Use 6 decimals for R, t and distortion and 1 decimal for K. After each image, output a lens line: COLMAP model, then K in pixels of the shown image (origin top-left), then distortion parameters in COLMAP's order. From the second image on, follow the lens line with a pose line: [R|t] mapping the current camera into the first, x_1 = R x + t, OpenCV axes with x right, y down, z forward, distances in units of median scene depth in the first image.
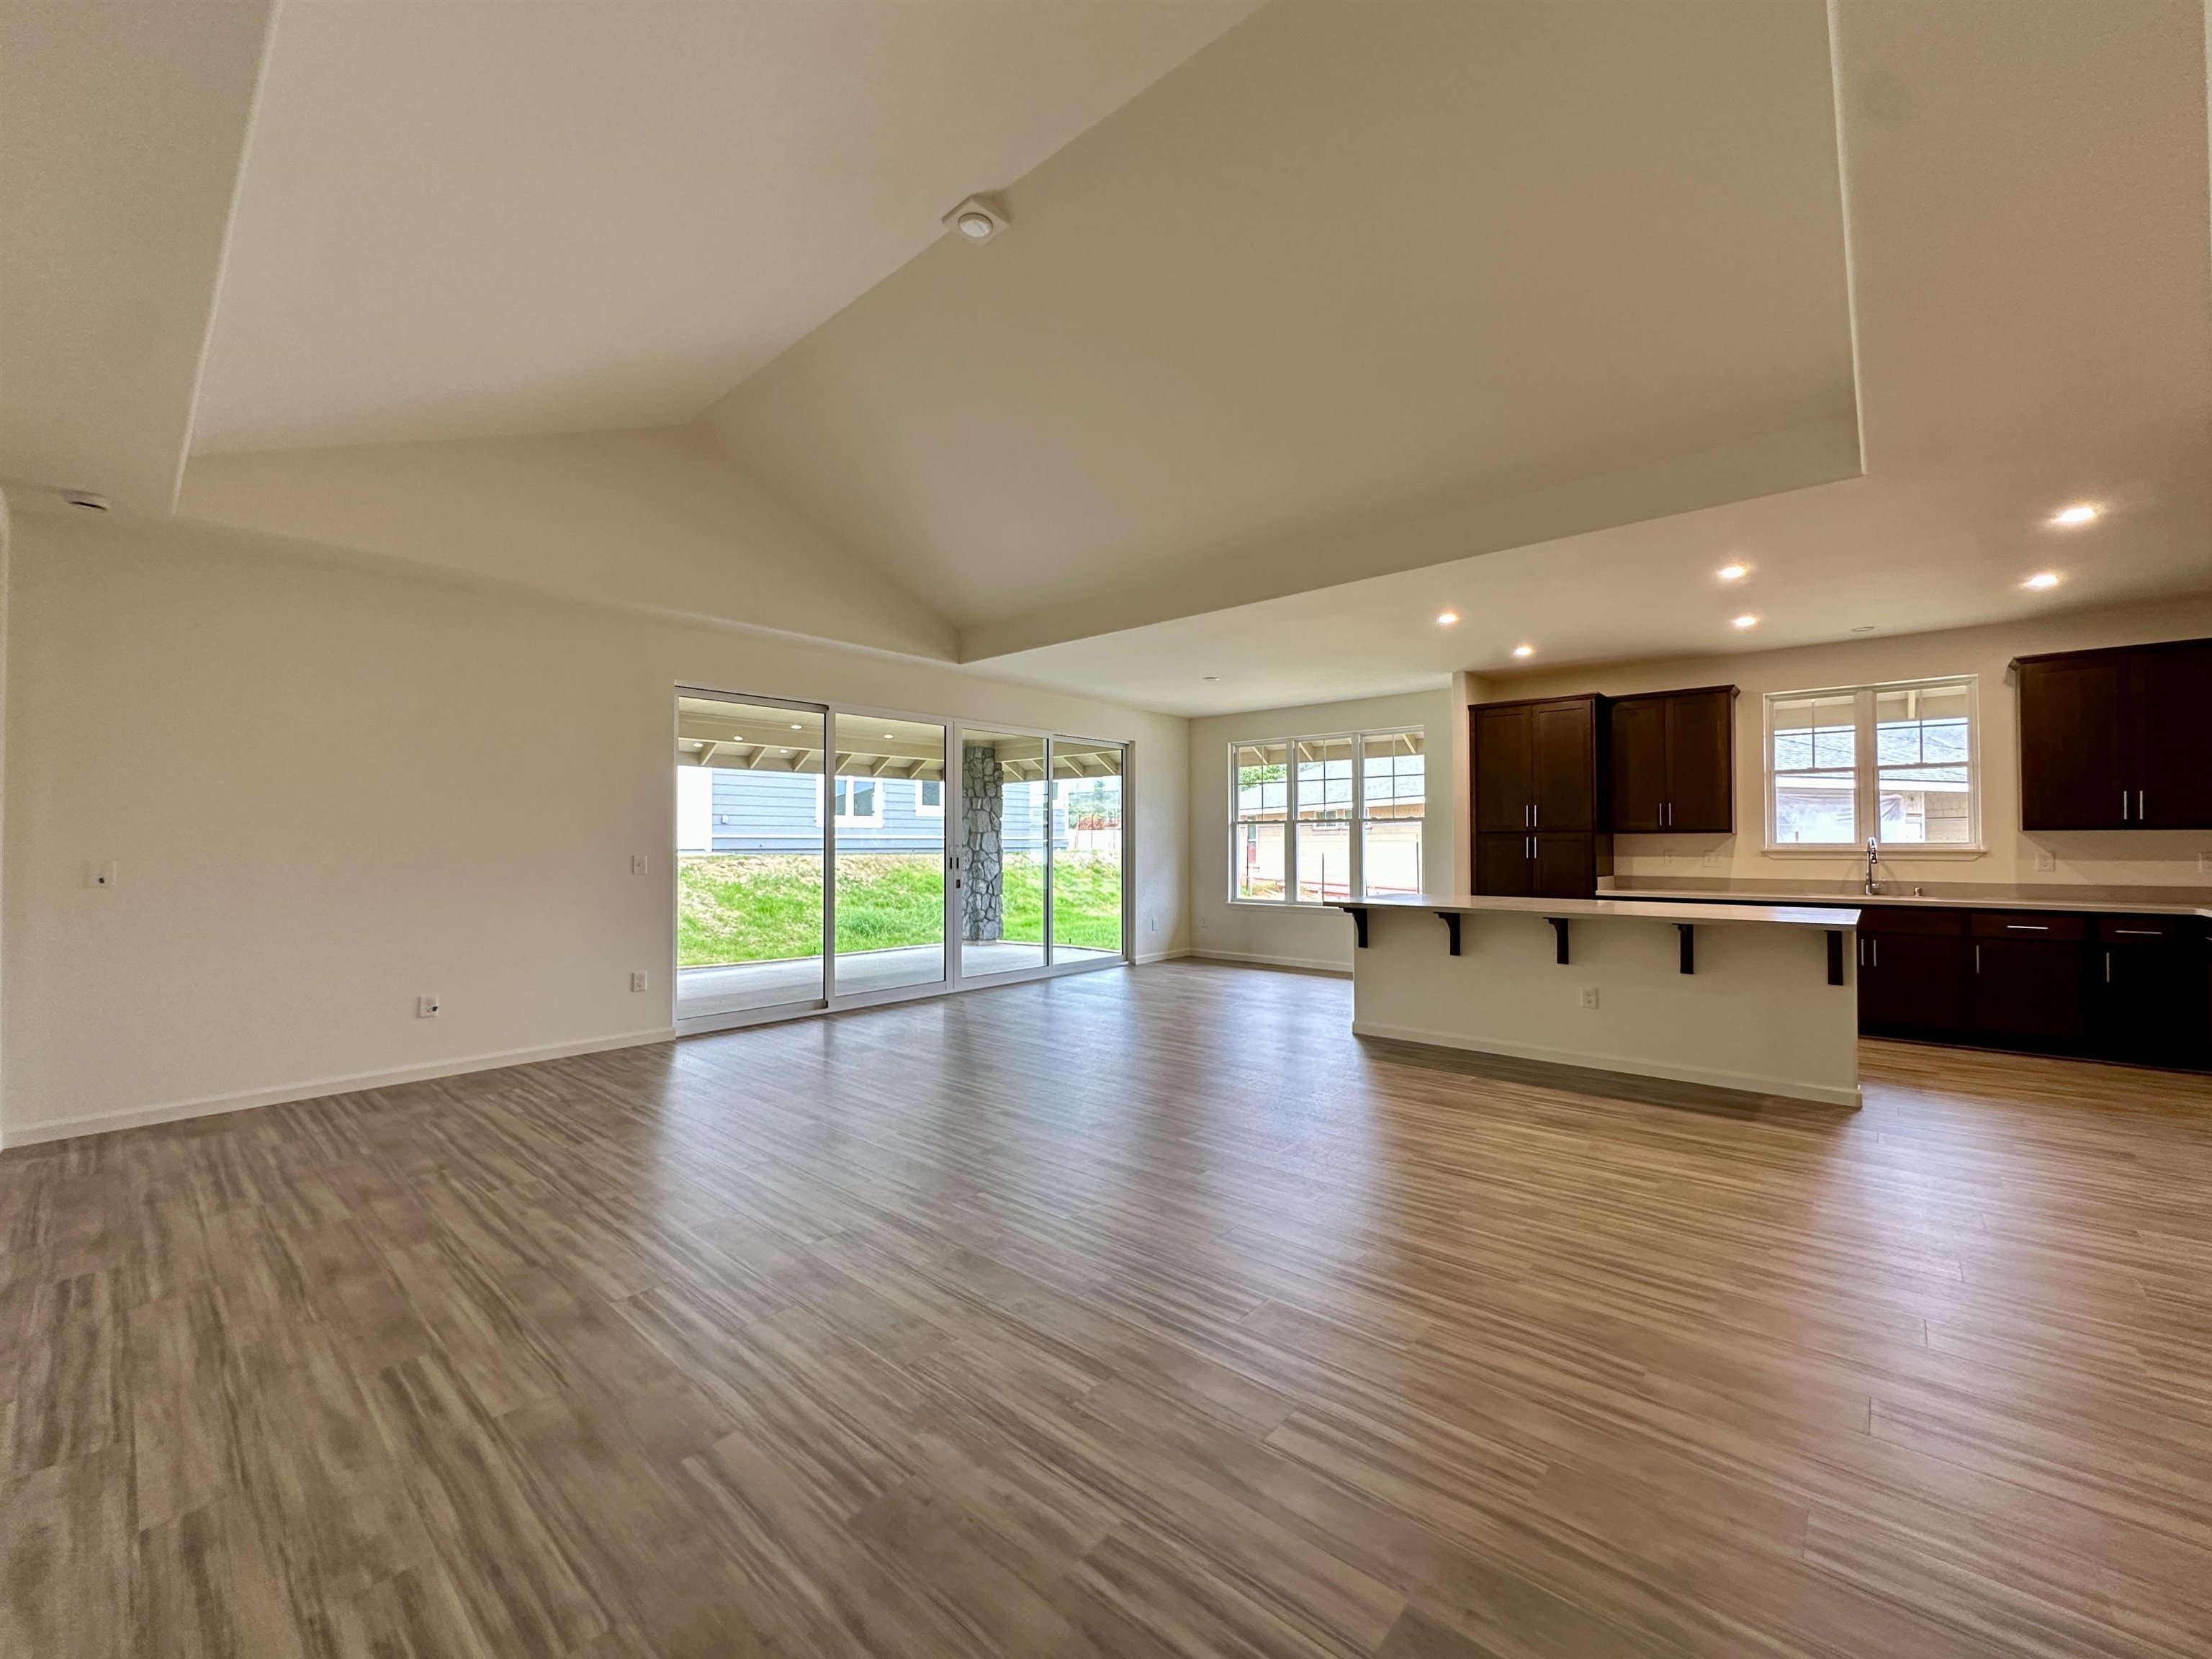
lens RADIAL K [[881.8, 0, 1112.8], [0, 881.8, 823.5], [0, 0, 1]] dist [-0.006094, 0.001520]
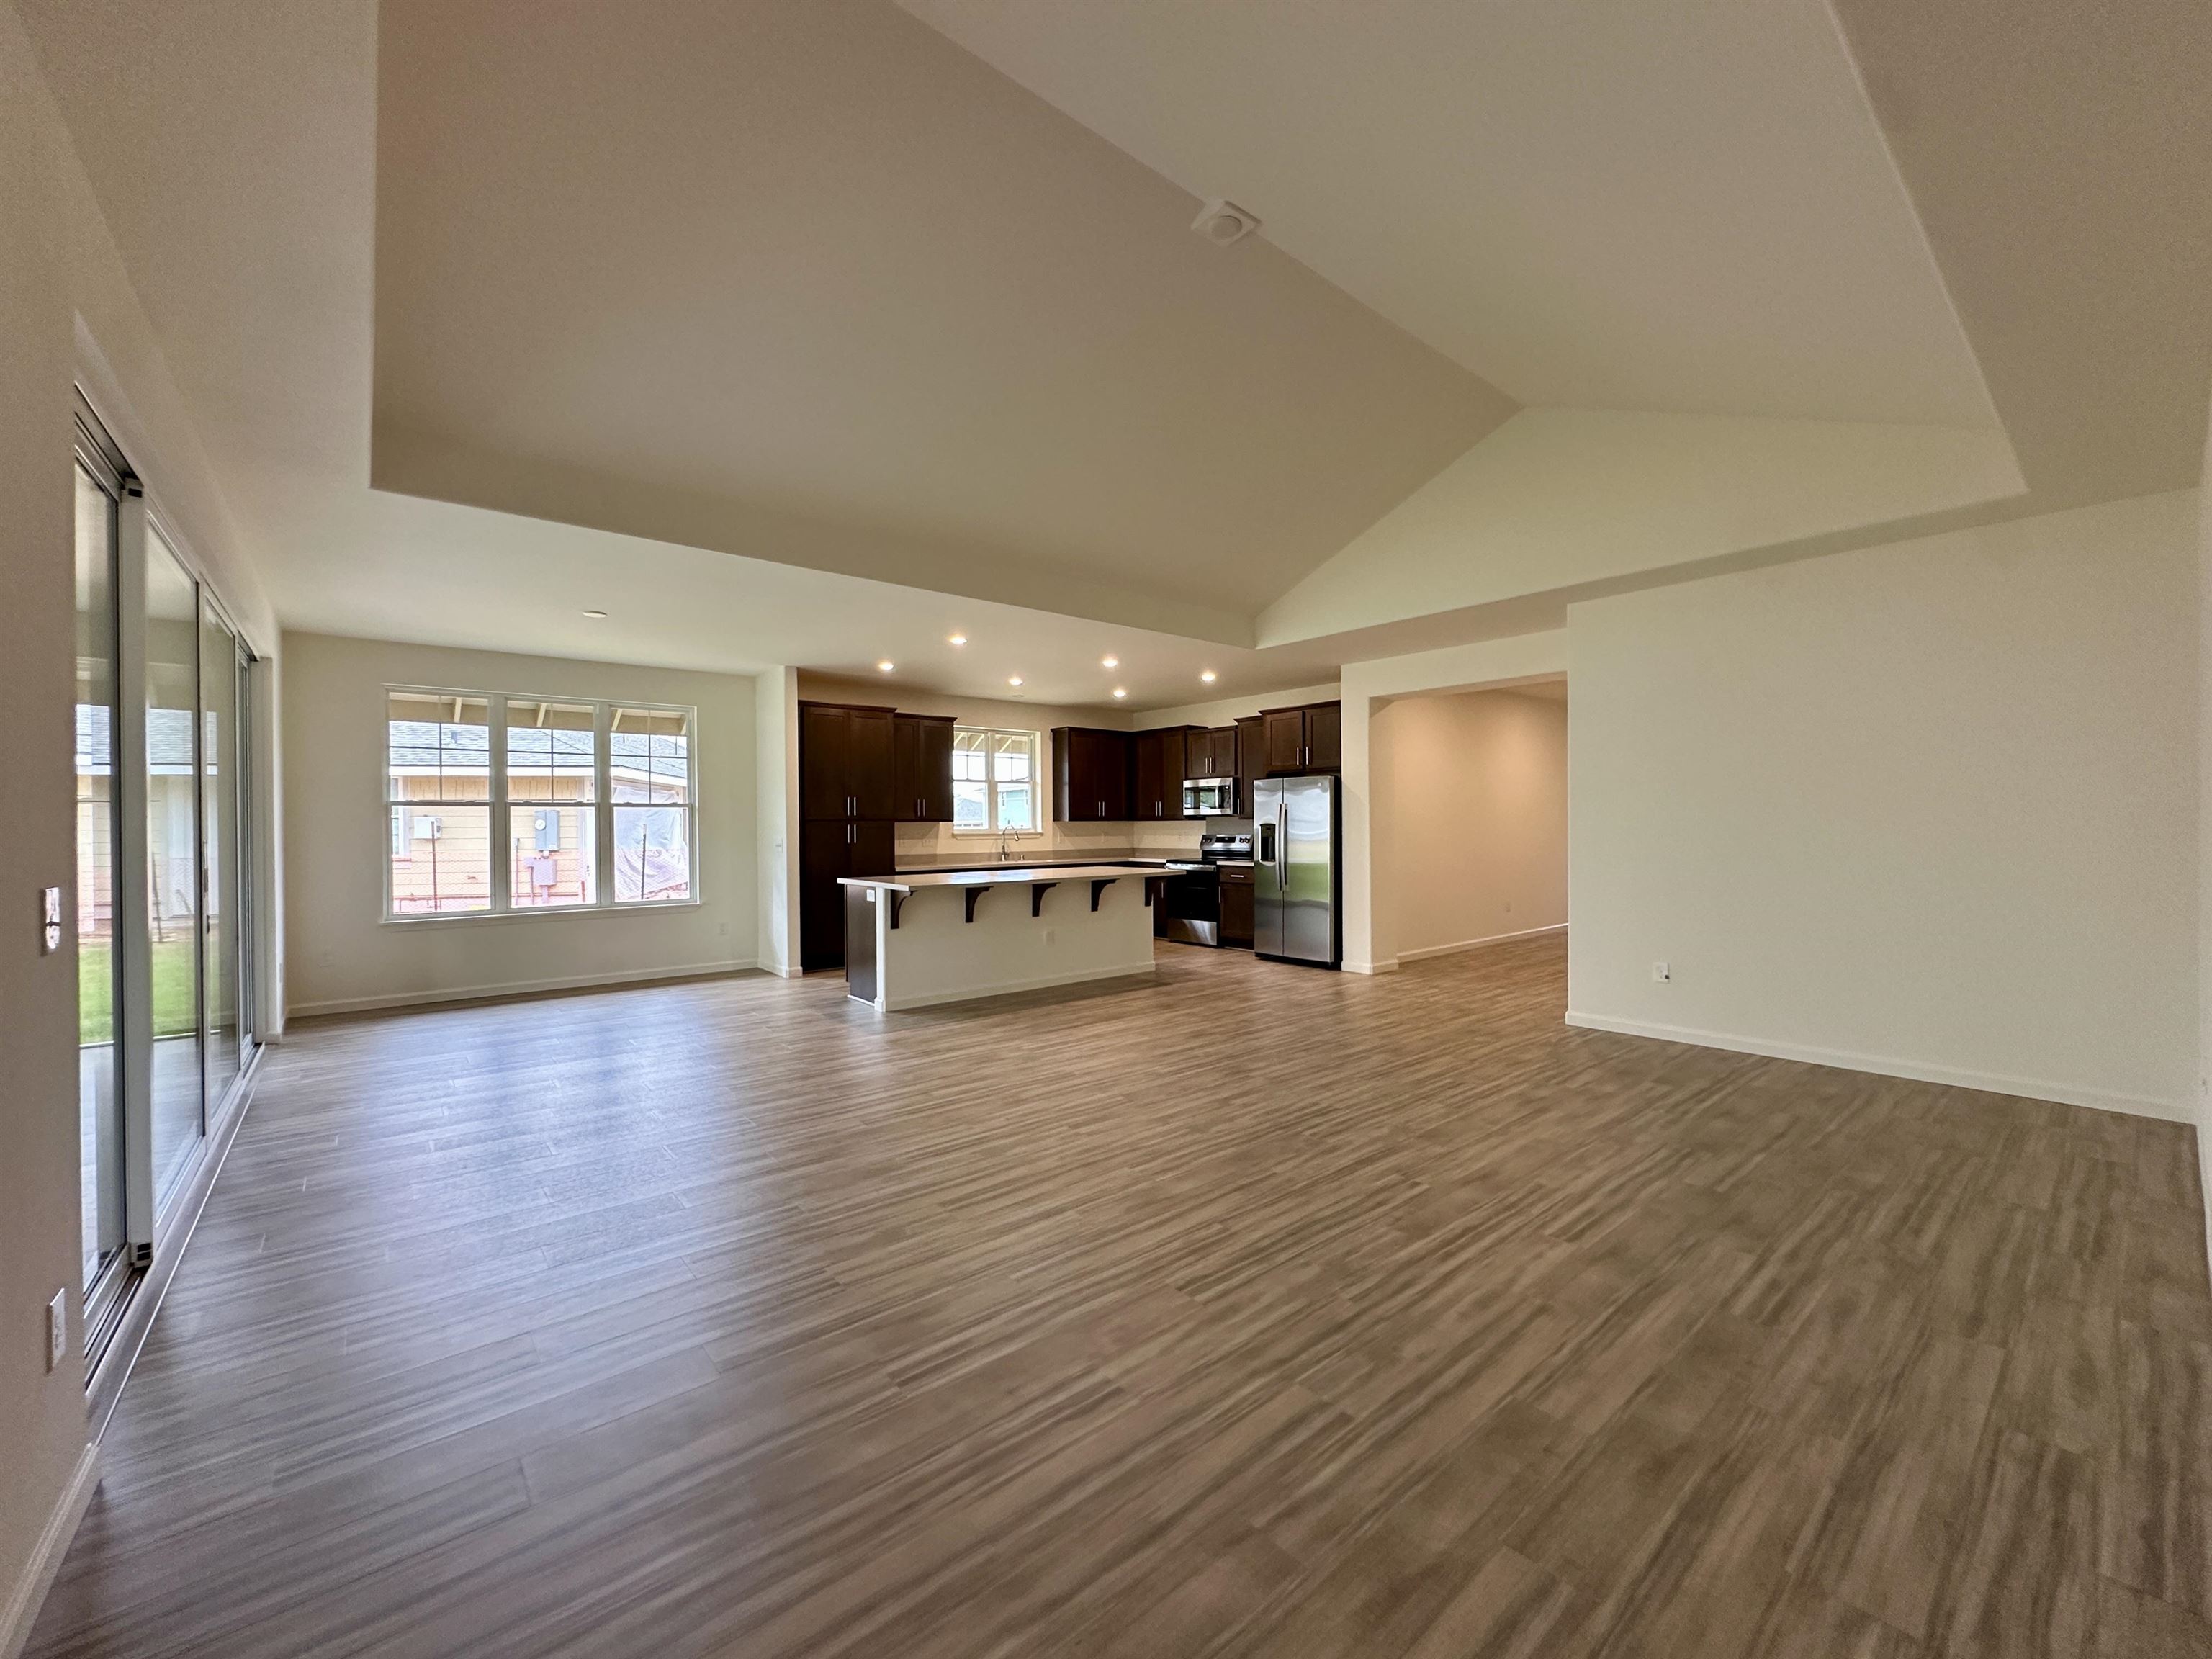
lens RADIAL K [[881.8, 0, 1099.9], [0, 881.8, 823.4], [0, 0, 1]] dist [-0.006094, 0.001520]
pose [[0.161603, 0.001702, 0.986854, -0.743885], [-0.015384, 0.999881, 0.000794, 0.009651], [-0.986736, -0.015310, 0.161610, 0.605255]]
